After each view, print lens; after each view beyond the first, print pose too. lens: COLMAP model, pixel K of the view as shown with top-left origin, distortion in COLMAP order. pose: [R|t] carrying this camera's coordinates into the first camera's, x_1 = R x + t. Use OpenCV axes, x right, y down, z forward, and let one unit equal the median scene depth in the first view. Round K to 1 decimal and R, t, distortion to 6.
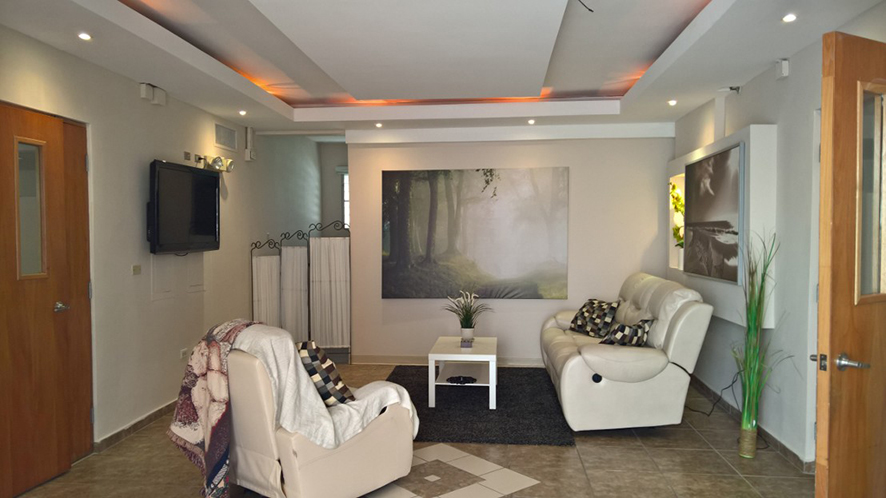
lens RADIAL K [[651.8, 0, 437.9], [0, 651.8, 256.0], [0, 0, 1]] dist [0.016105, -0.026684]
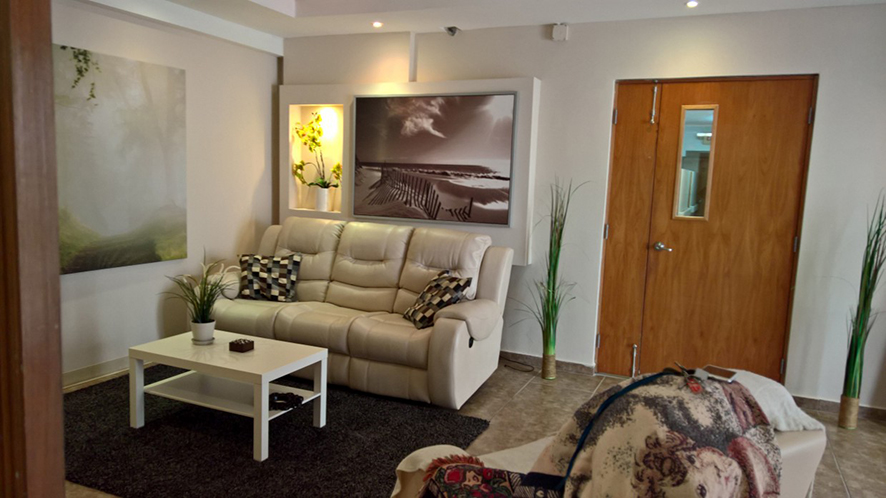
lens RADIAL K [[651.8, 0, 441.7], [0, 651.8, 246.2], [0, 0, 1]] dist [0.016105, -0.026684]
pose [[0.313189, -0.088158, 0.945590, -0.428345], [-0.008198, 0.995394, 0.095517, -0.019035], [-0.949655, -0.037667, 0.311024, 0.561130]]
